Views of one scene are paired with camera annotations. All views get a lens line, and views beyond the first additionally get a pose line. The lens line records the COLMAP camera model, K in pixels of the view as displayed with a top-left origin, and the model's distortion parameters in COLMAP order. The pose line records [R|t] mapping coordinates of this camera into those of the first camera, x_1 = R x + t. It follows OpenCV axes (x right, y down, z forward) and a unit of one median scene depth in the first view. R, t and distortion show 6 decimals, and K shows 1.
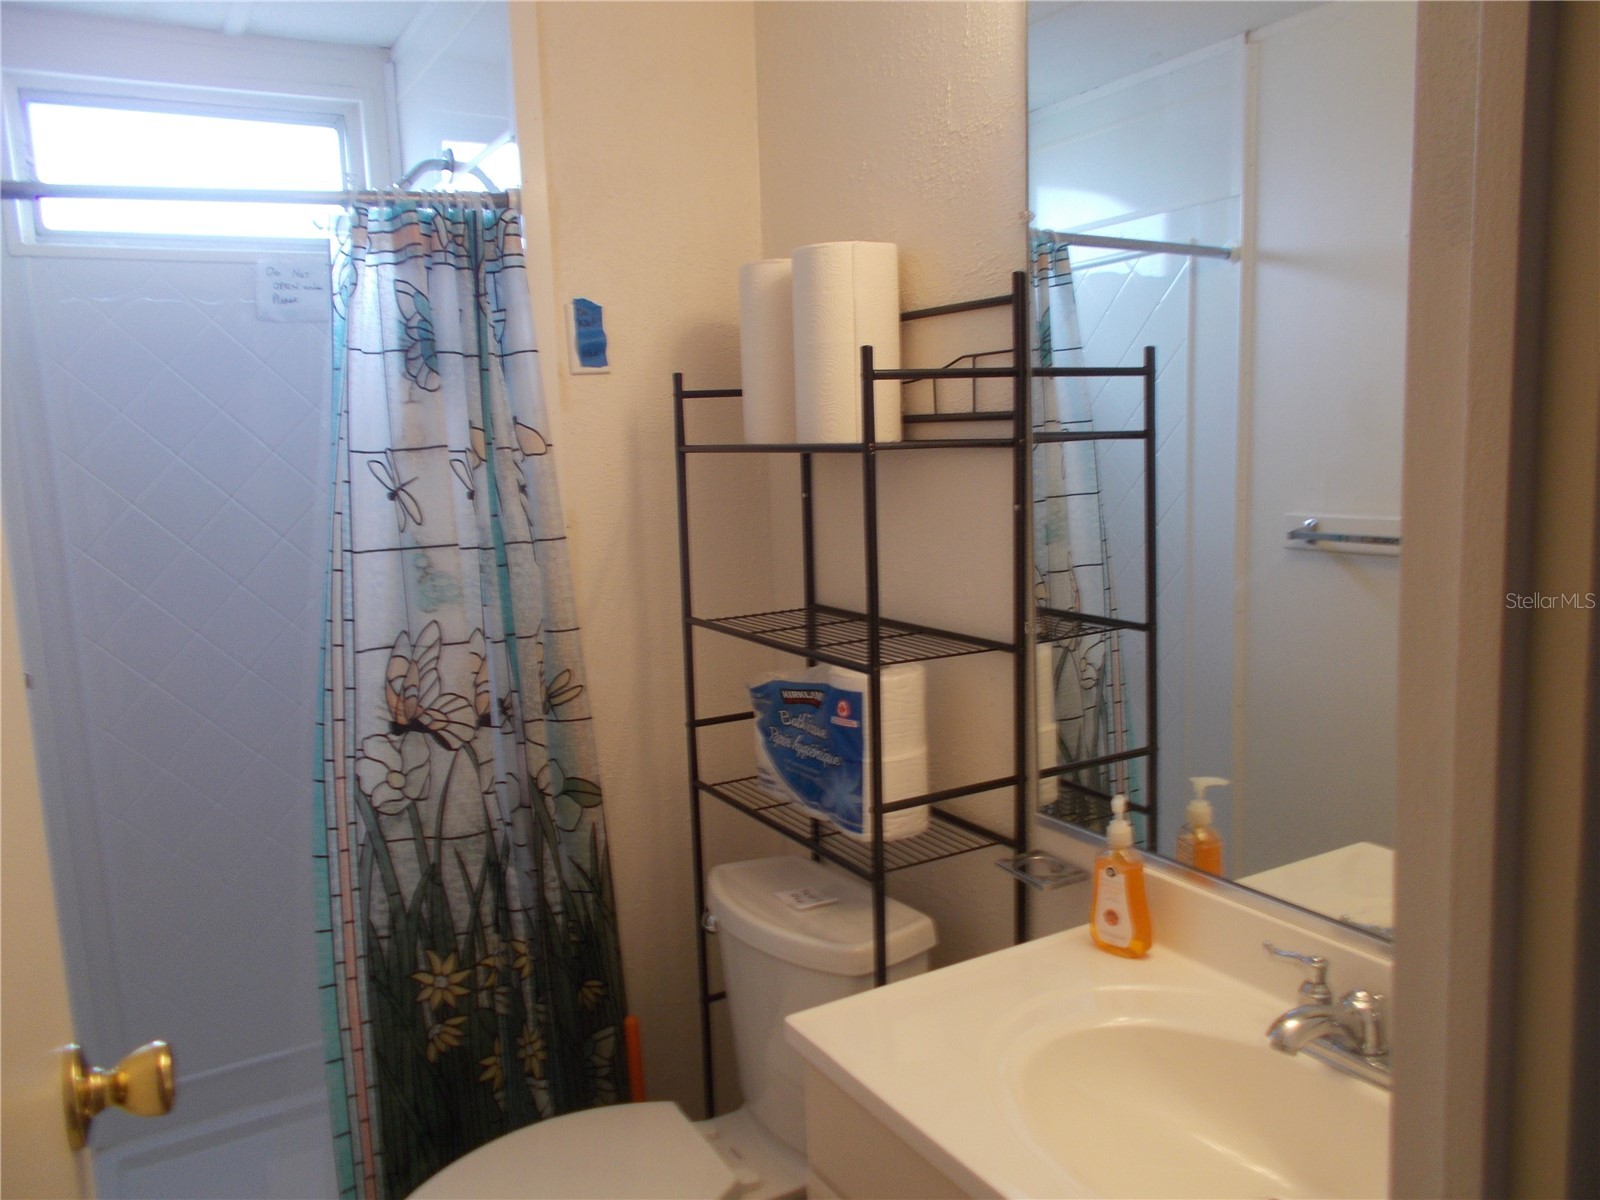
lens RADIAL K [[1256.1, 0, 799.7], [0, 1256.1, 591.8], [0, 0, 1]] dist [-0.008541, 0.005344]
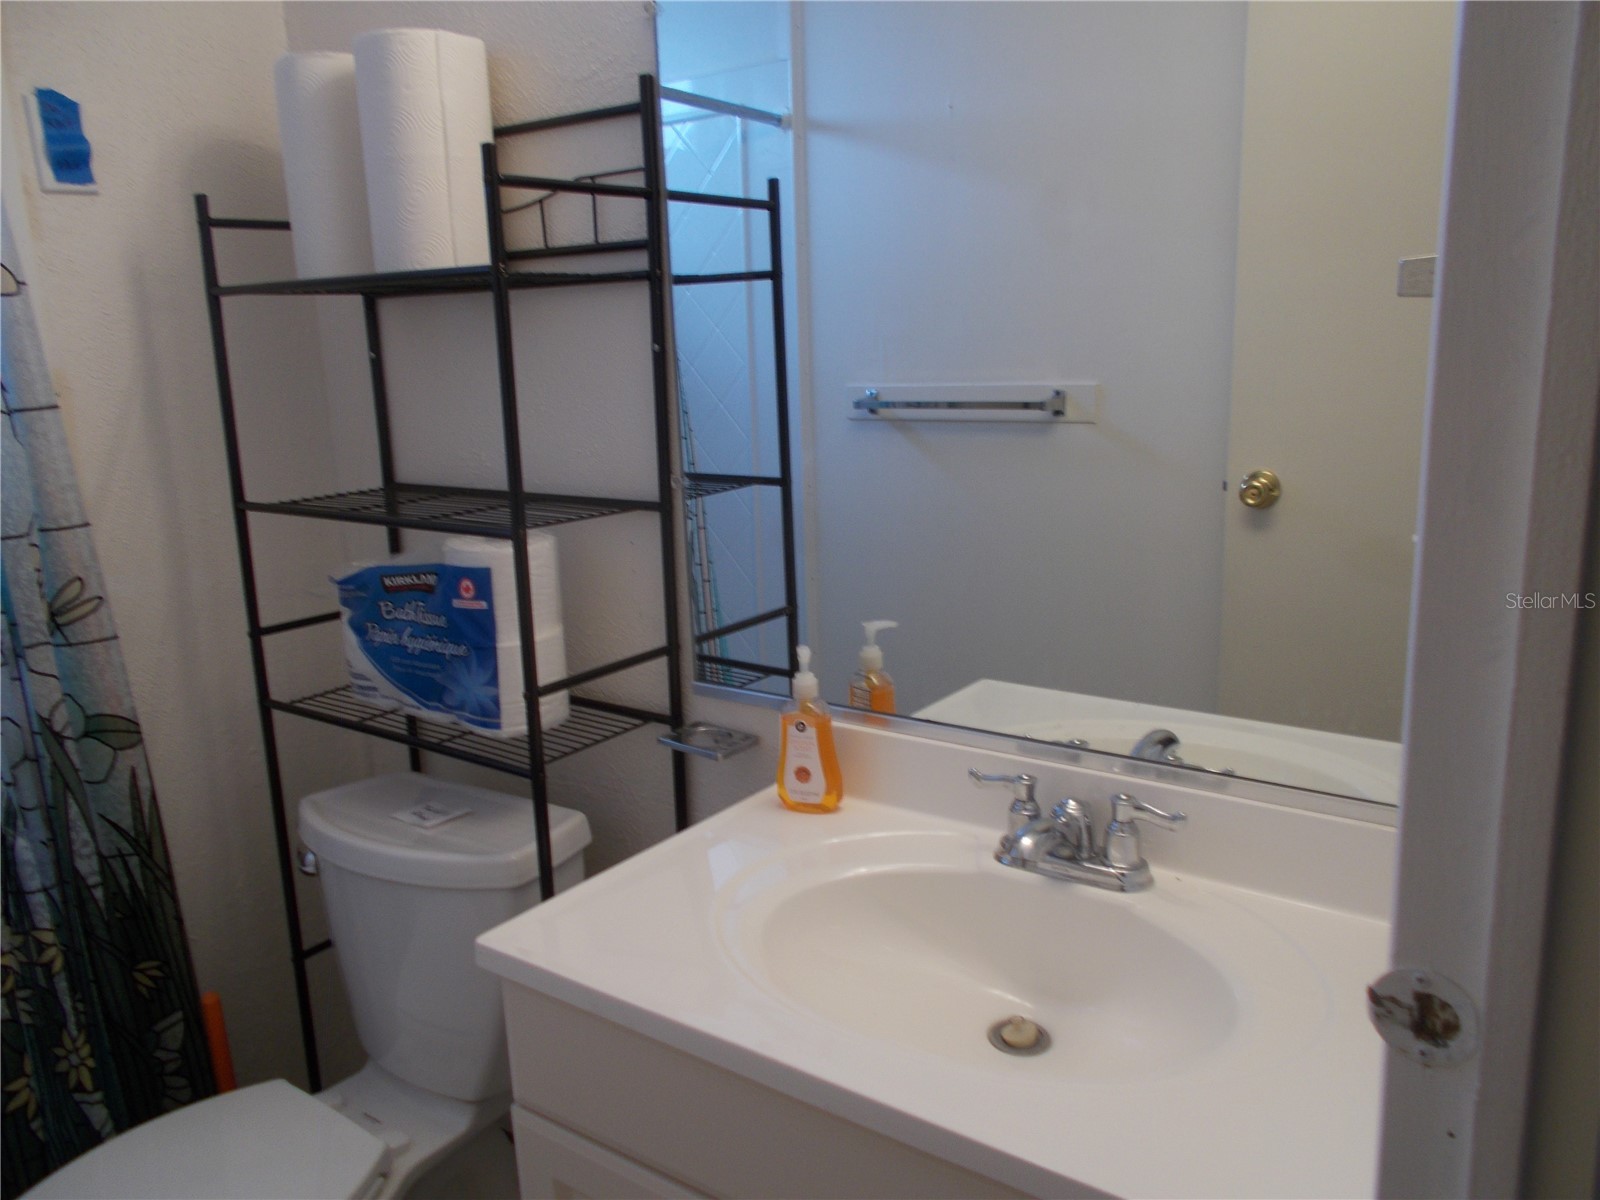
lens RADIAL K [[1240.0, 0, 806.2], [0, 1240.0, 610.4], [0, 0, 1]] dist [-0.008448, 0.001243]
pose [[0.906604, -0.084198, 0.413498, -0.099312], [0.054708, 0.995074, 0.082671, 0.046095], [-0.418422, -0.052328, 0.906744, 0.121026]]
